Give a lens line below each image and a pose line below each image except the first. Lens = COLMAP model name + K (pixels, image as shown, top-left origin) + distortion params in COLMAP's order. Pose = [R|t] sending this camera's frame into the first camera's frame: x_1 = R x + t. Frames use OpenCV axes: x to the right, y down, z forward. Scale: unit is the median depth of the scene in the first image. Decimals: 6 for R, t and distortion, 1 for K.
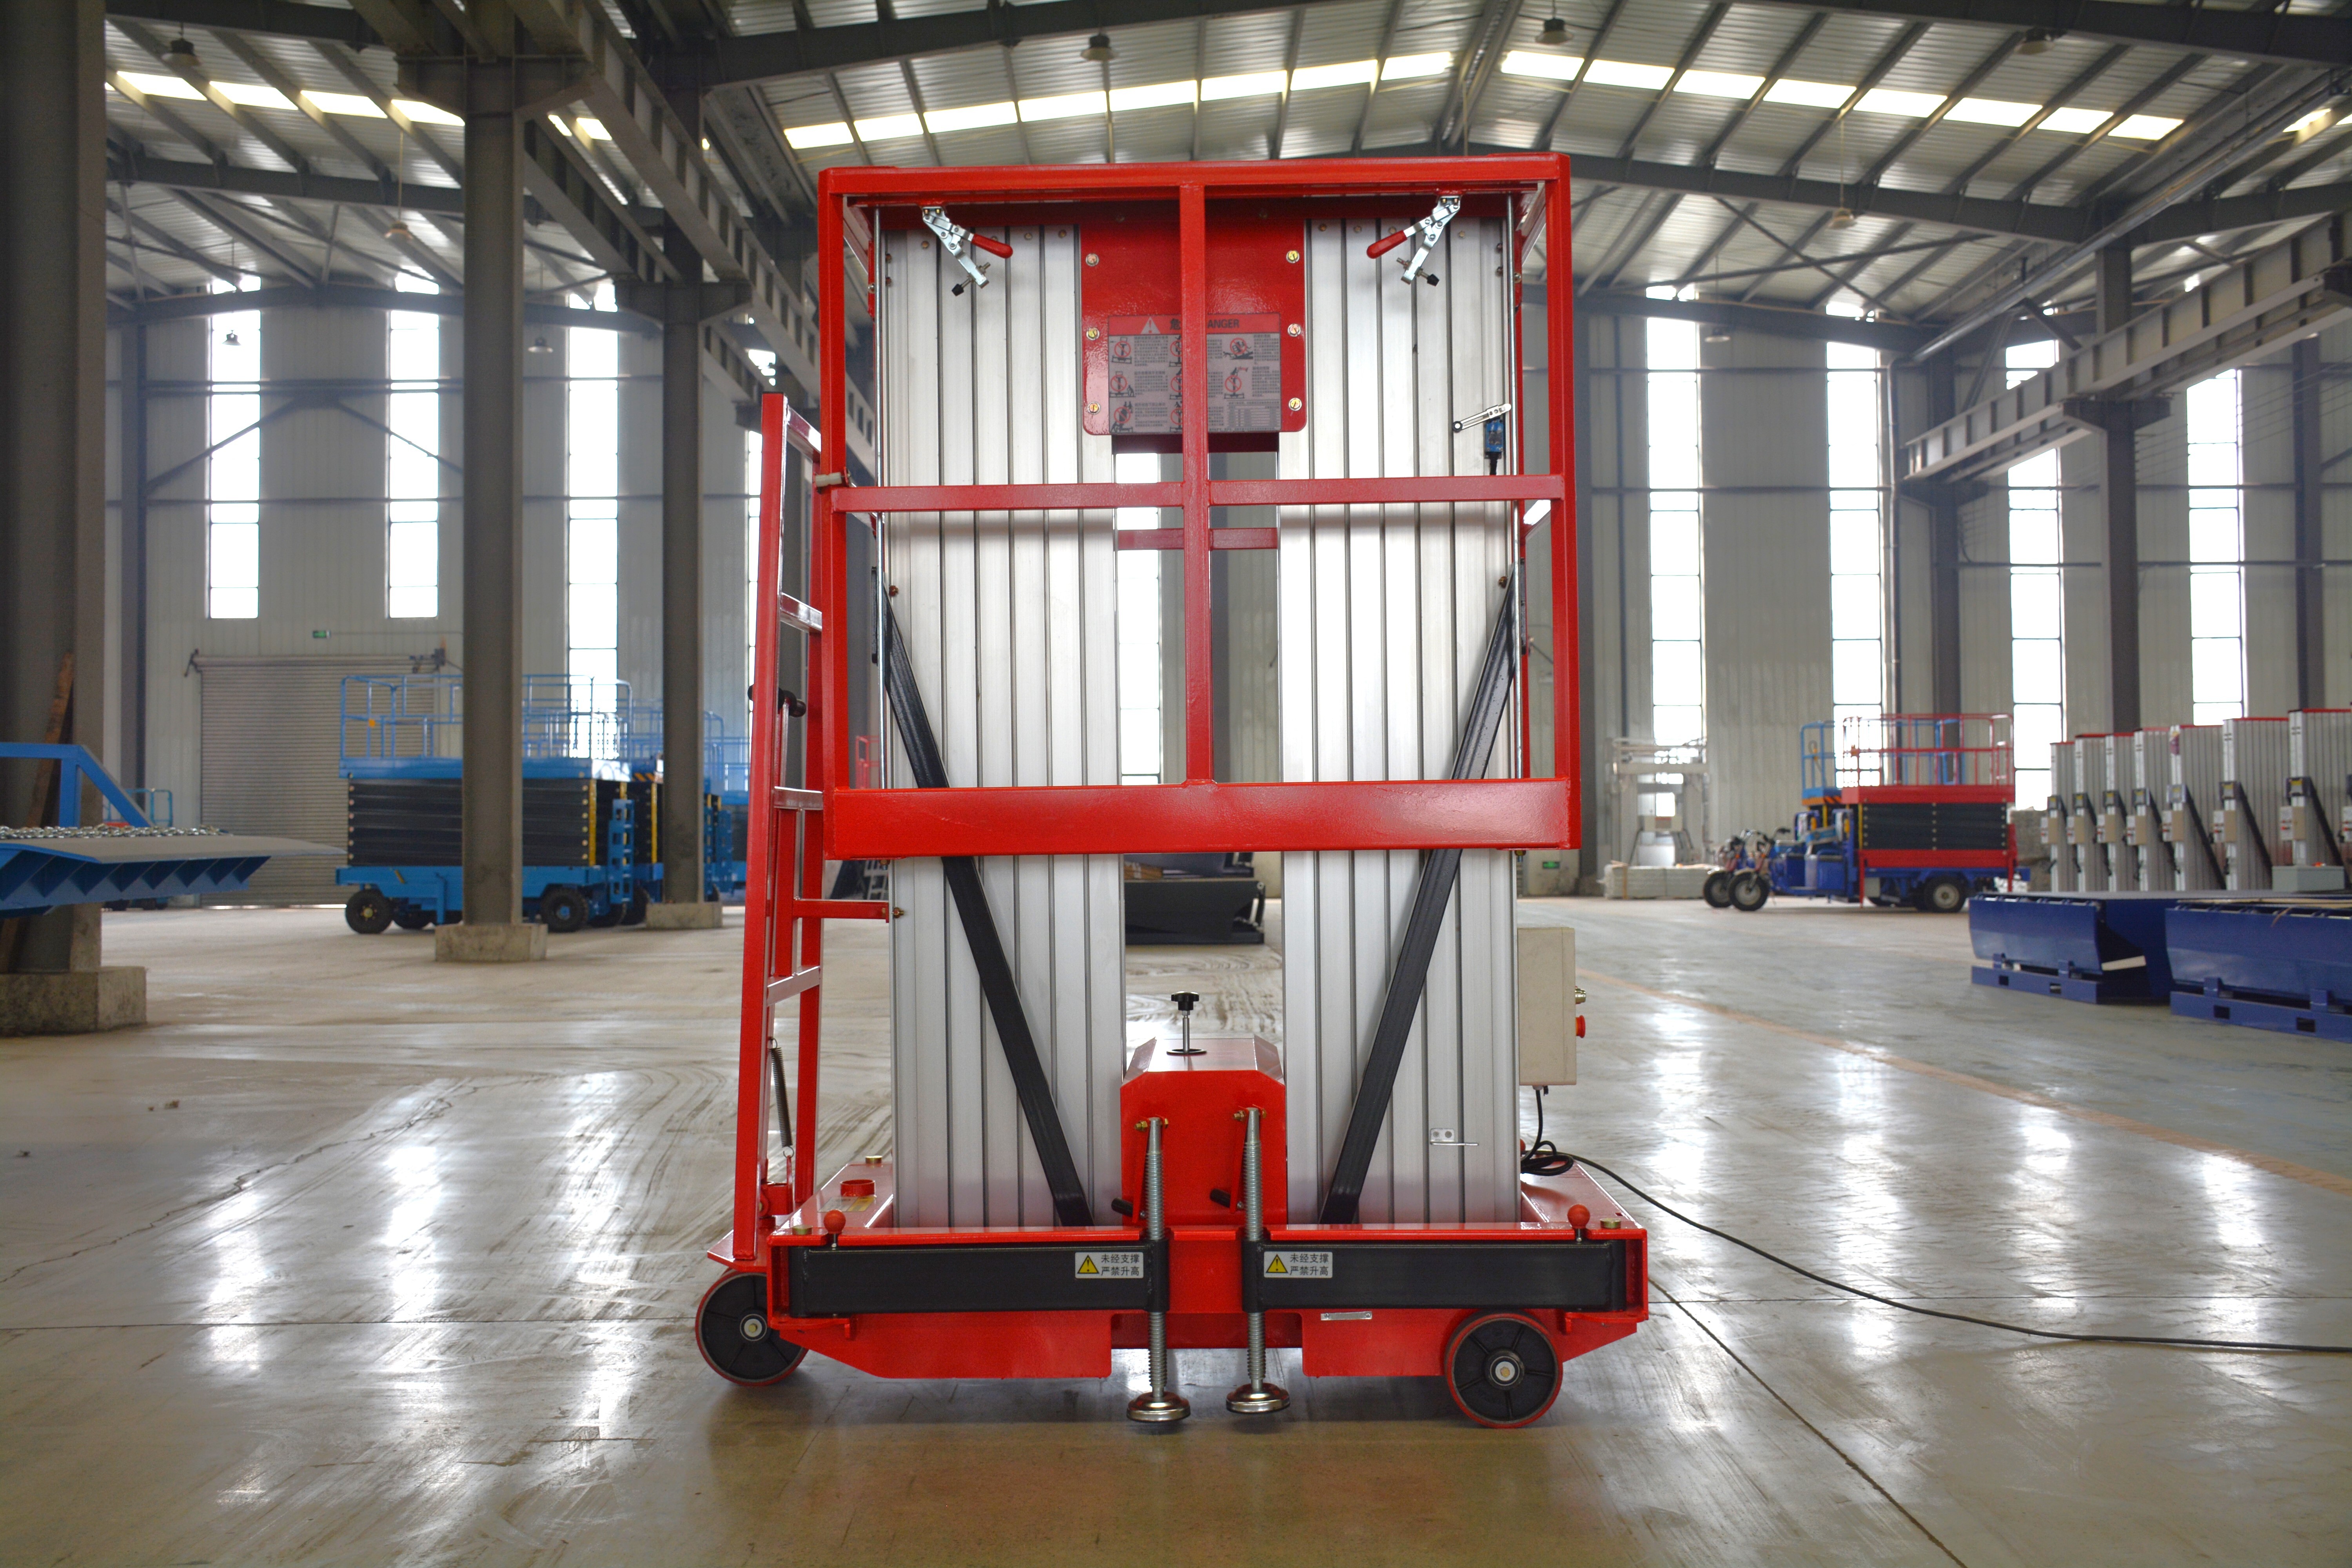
lens RADIAL K [[2245.7, 0, 1192.0], [0, 2245.7, 768.4], [0, 0, 1]] dist [0.003959, 0.000000]
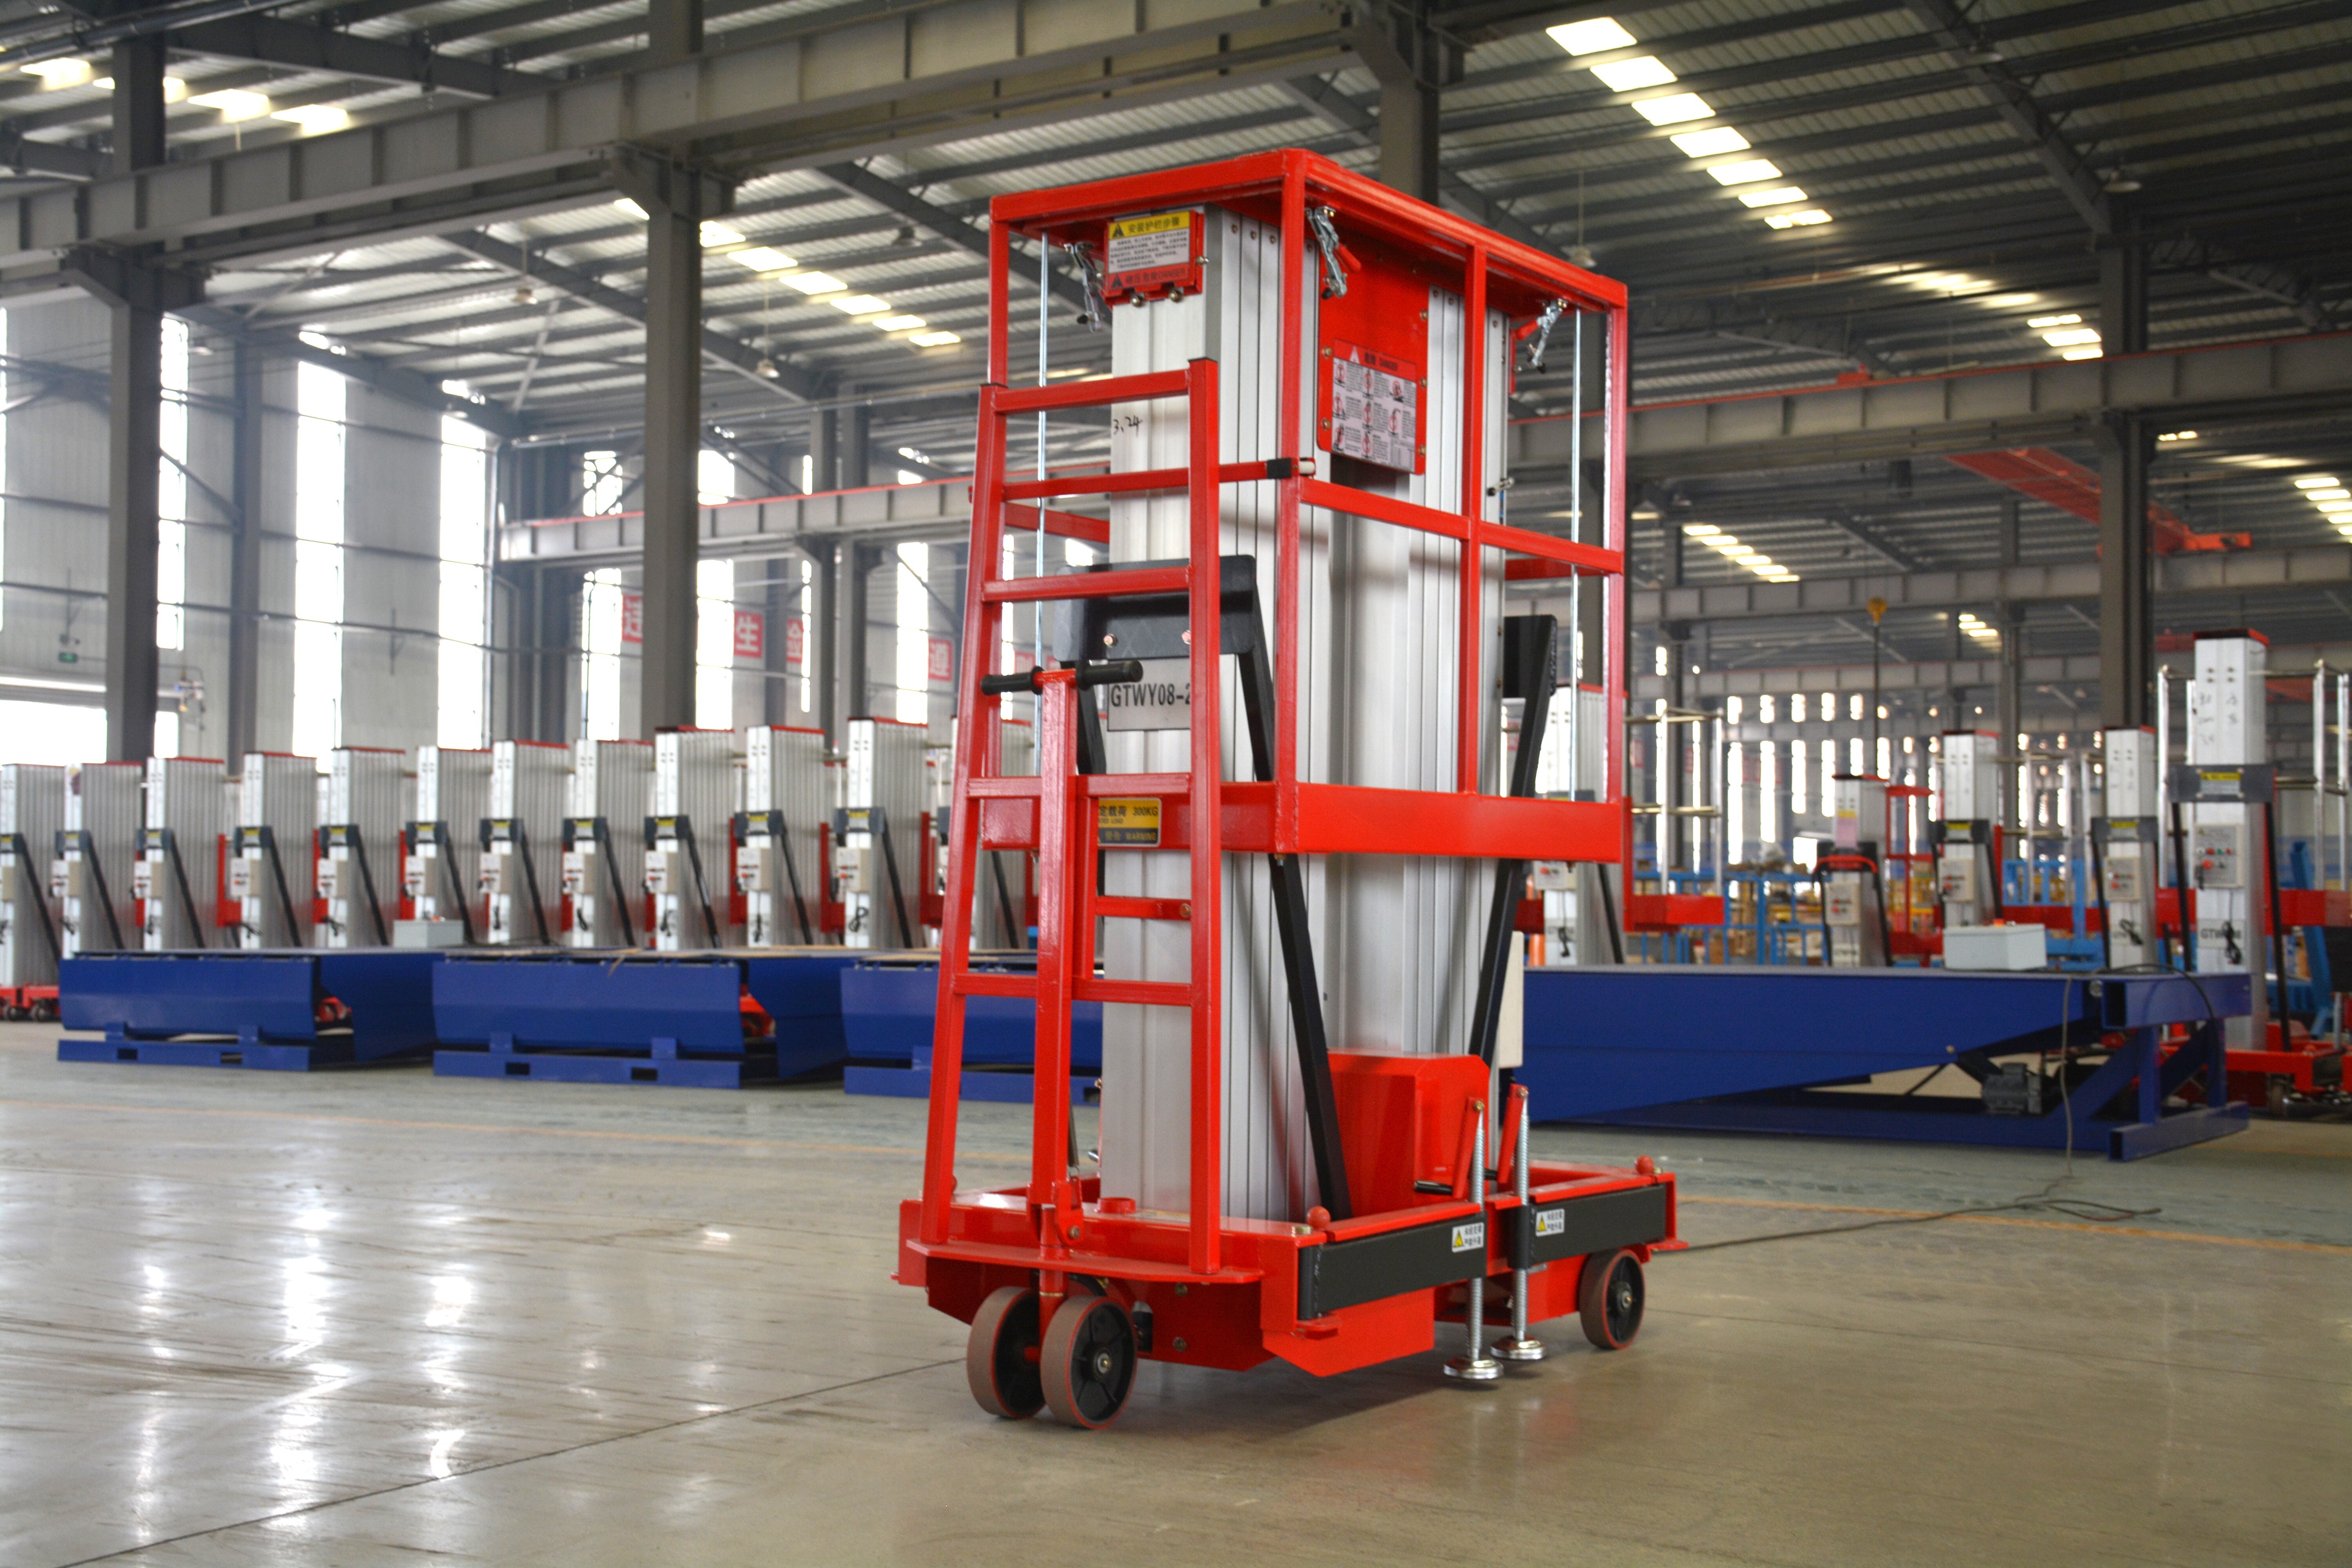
lens RADIAL K [[2807.6, 0, 1090.2], [0, 2807.6, 734.8], [0, 0, 1]] dist [0.107175, 0.000000]
pose [[0.567733, 0.066104, 0.820554, -0.136473], [-0.041559, 0.997801, -0.051629, 0.006356], [-0.822163, -0.004790, 0.569232, 0.041095]]
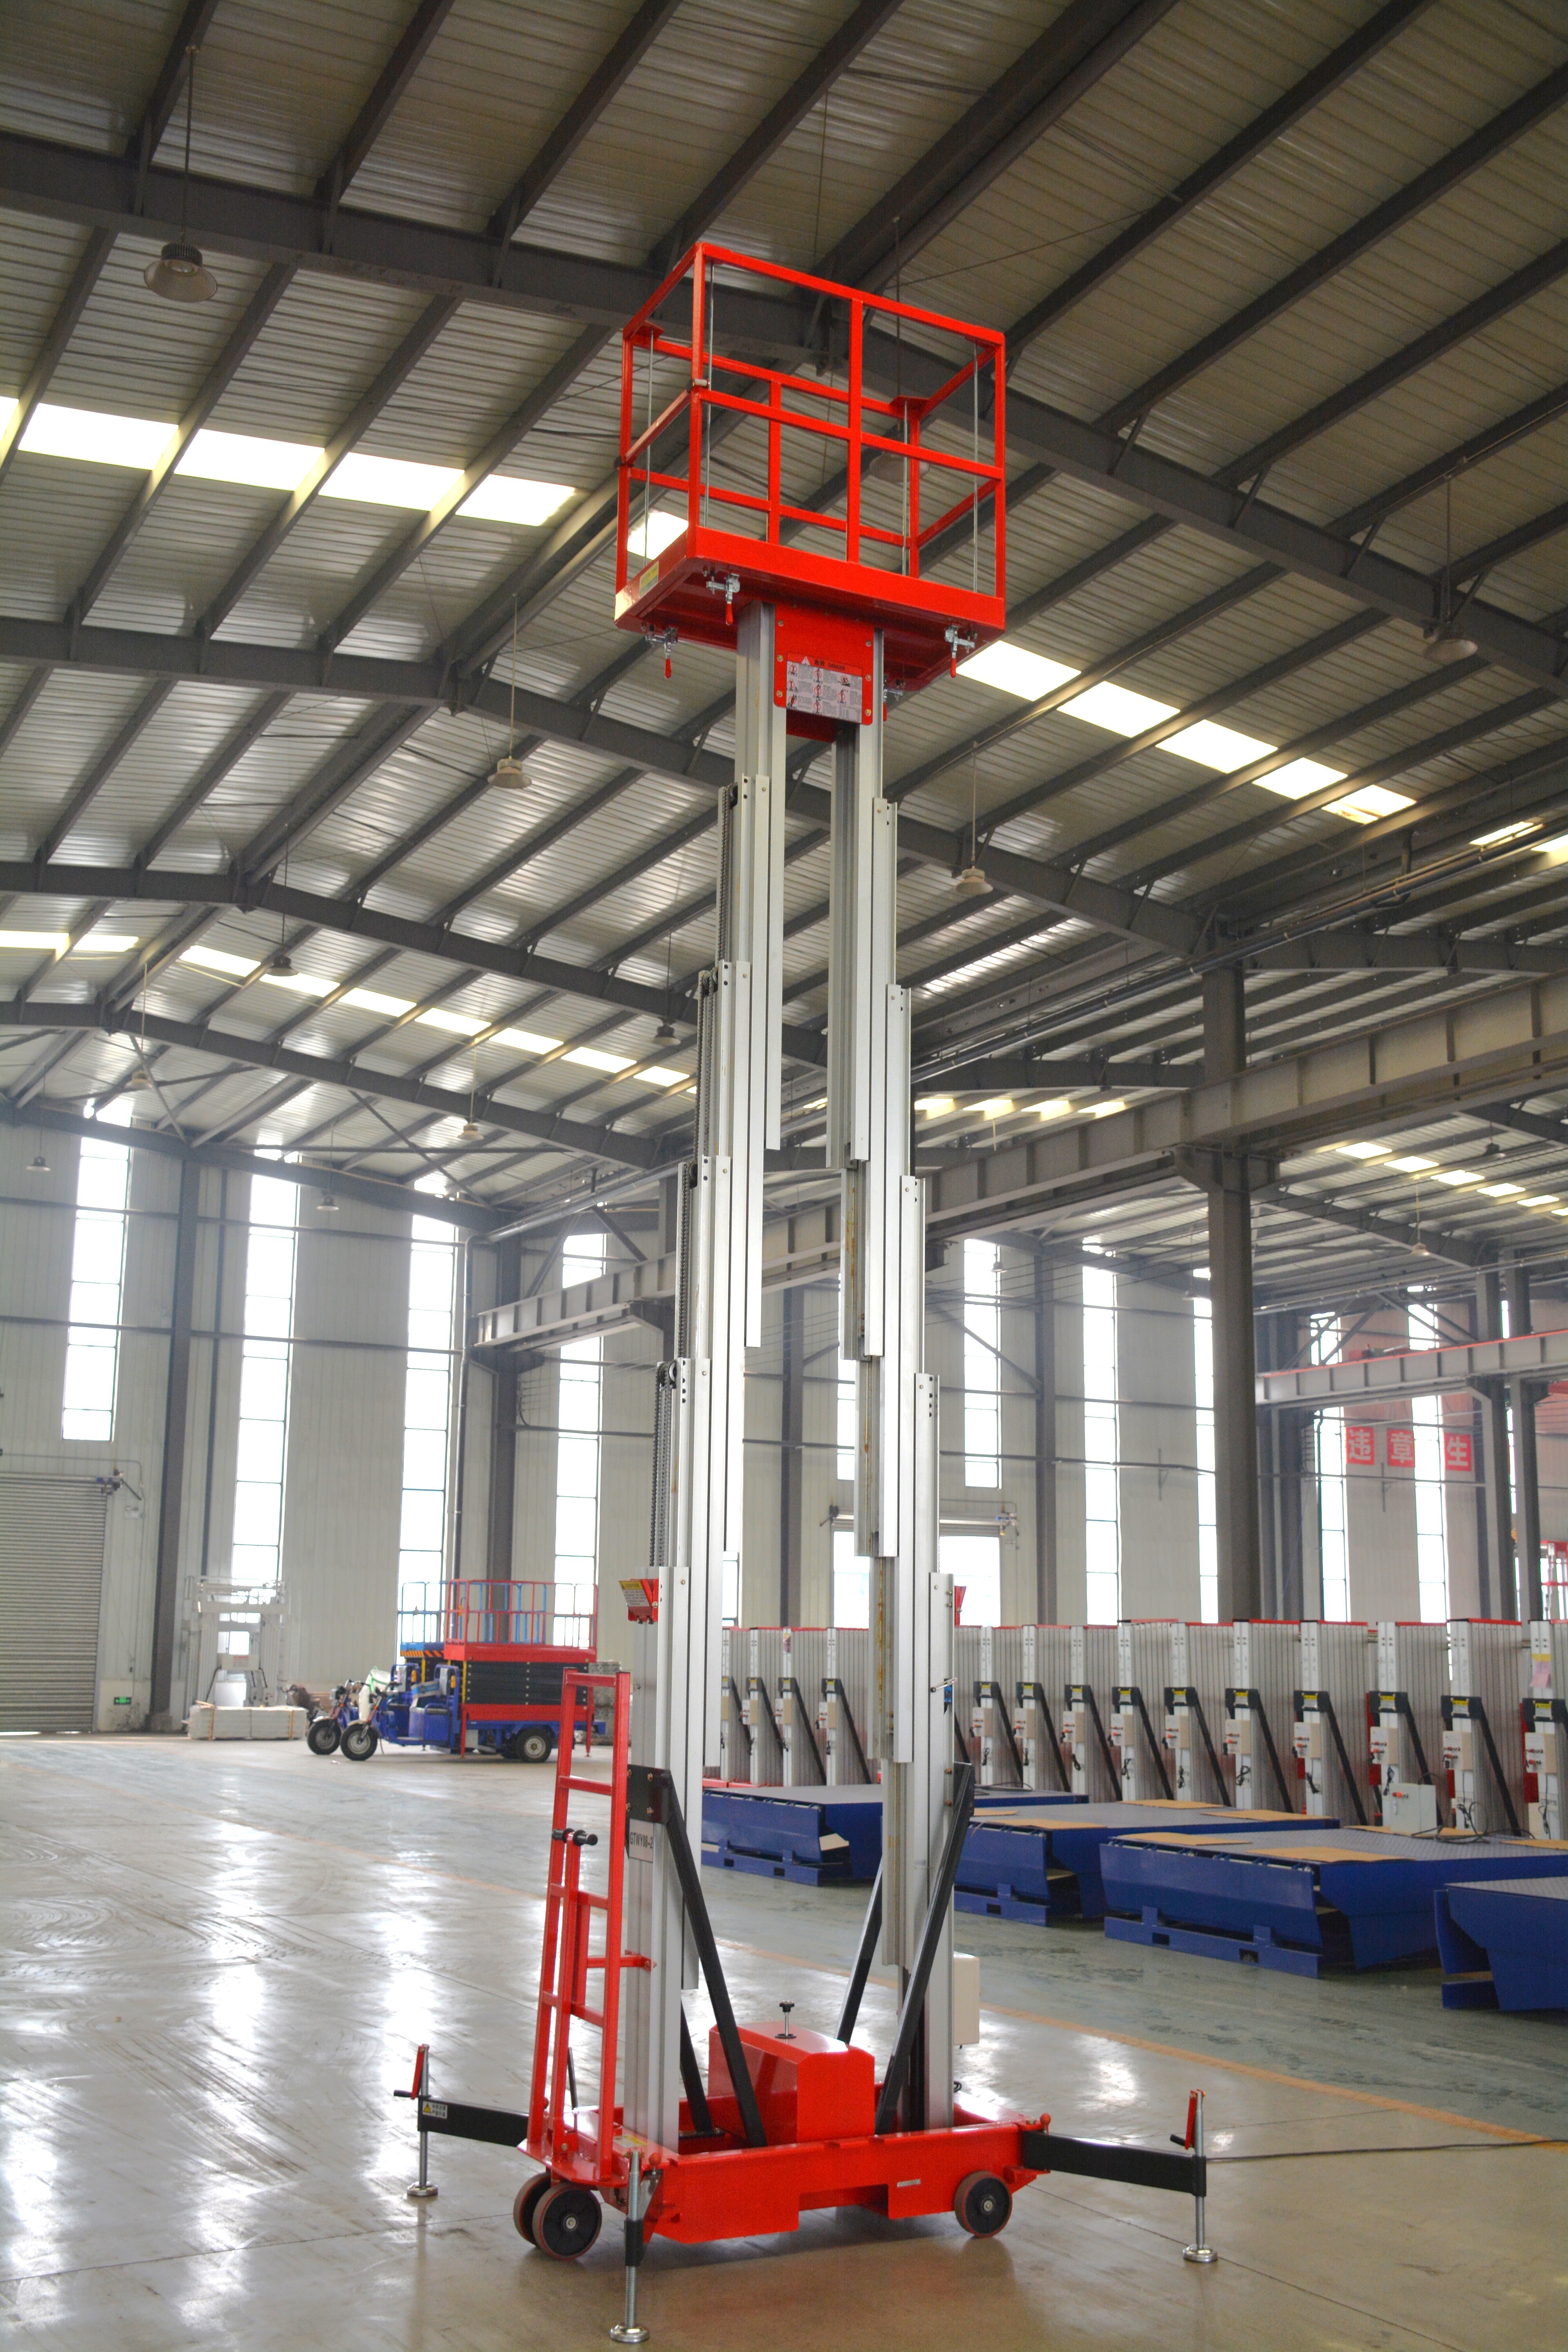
lens RADIAL K [[2319.1, 0, 761.5], [0, 2319.1, 1204.4], [0, 0, 1]] dist [-0.010277, 0.000000]
pose [[0.880431, 0.104713, 0.462468, -0.113277], [-0.034666, 0.986916, -0.157463, -0.028596], [-0.472905, 0.122604, 0.872542, -0.082352]]
